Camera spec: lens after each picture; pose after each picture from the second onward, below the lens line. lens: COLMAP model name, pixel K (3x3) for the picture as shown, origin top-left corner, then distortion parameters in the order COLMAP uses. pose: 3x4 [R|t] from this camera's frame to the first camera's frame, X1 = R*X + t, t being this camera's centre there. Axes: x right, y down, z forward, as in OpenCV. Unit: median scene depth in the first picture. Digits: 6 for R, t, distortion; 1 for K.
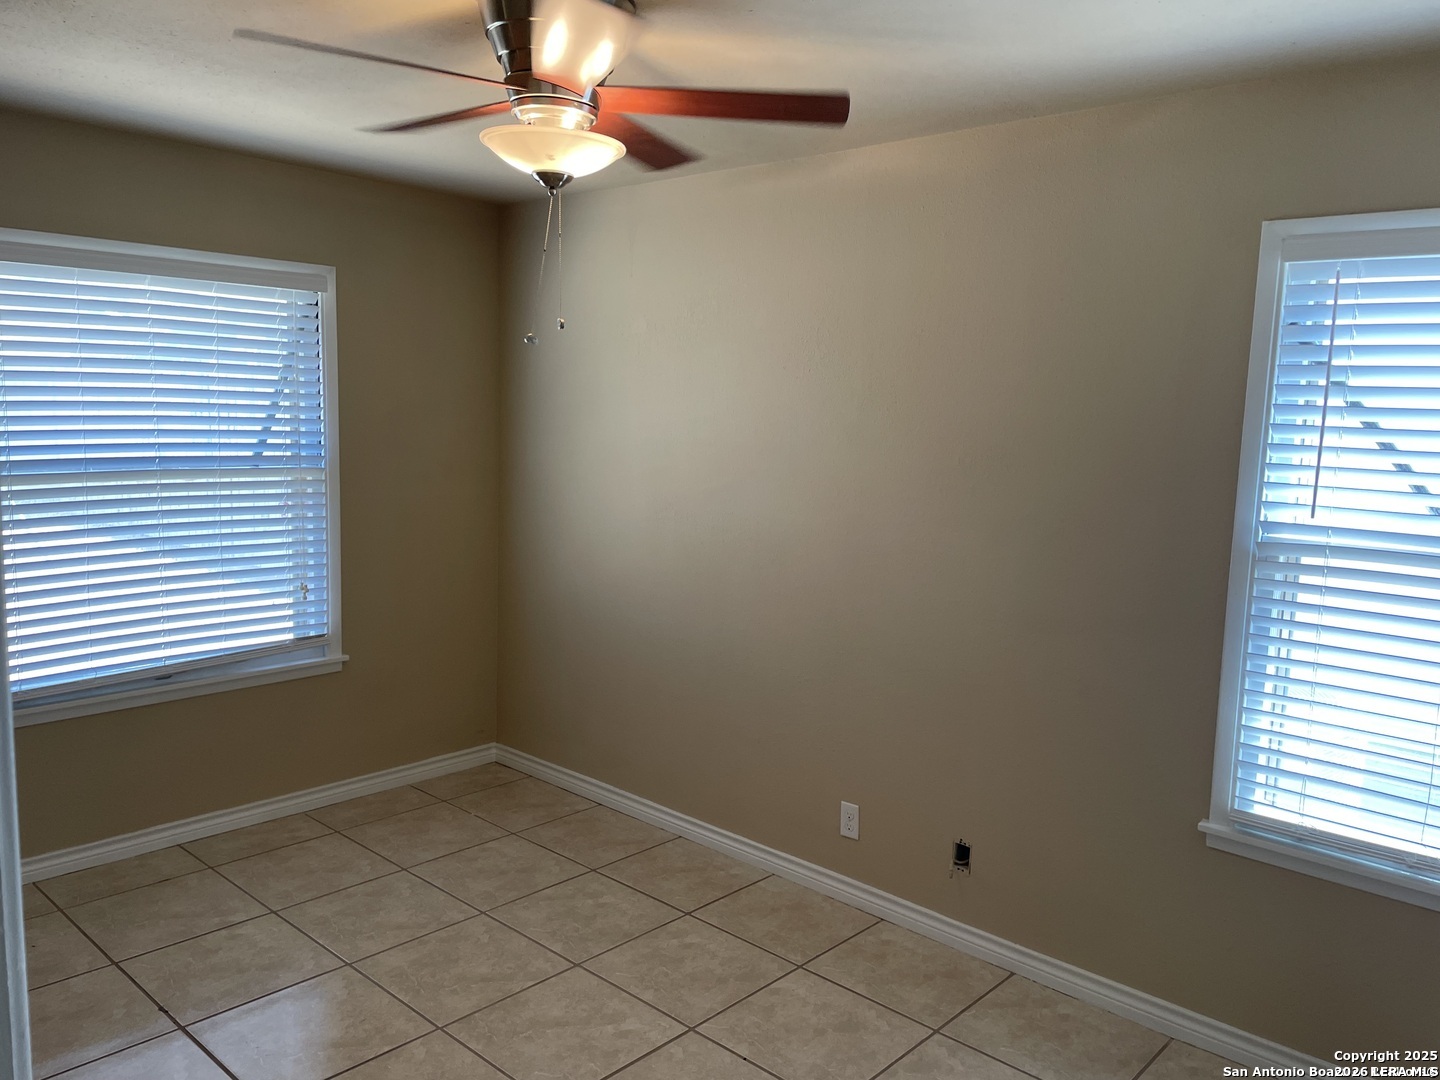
lens RADIAL K [[1083.9, 0, 722.6], [0, 1083.9, 533.0], [0, 0, 1]] dist [0.096911, -0.111179]
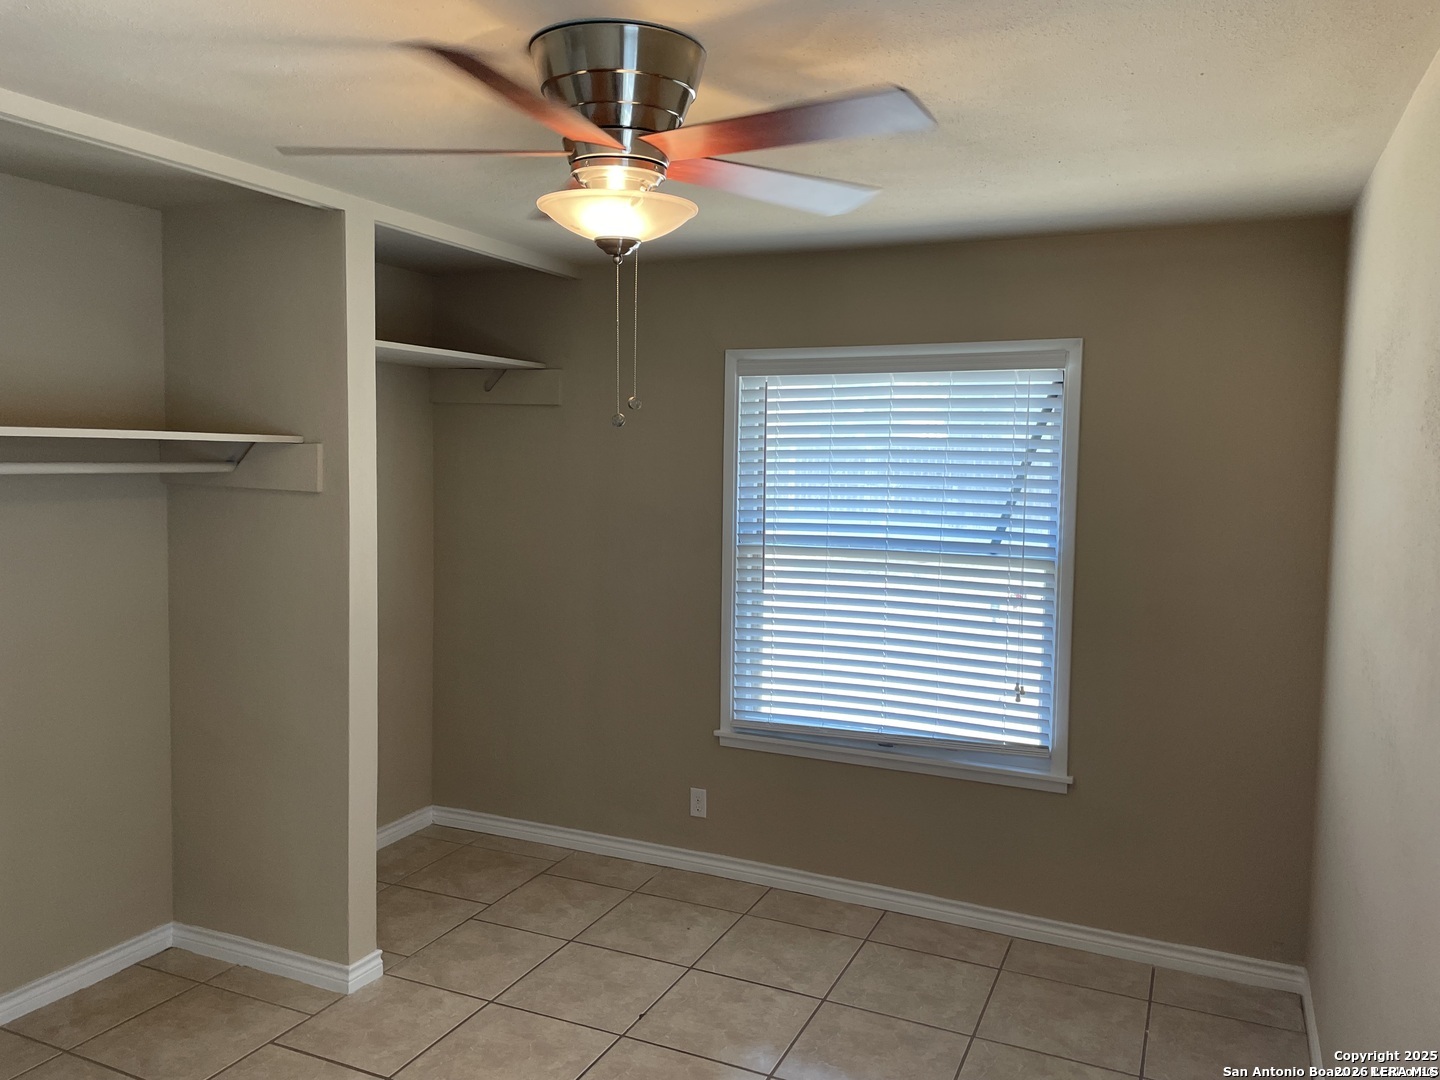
lens RADIAL K [[1083.9, 0, 727.0], [0, 1083.9, 527.6], [0, 0, 1]] dist [0.096911, -0.111179]
pose [[0.324539, 0.042034, -0.944938, 0.404069], [-0.120081, 0.992760, 0.002920, -0.058571], [0.938219, 0.112521, 0.327237, 0.461824]]
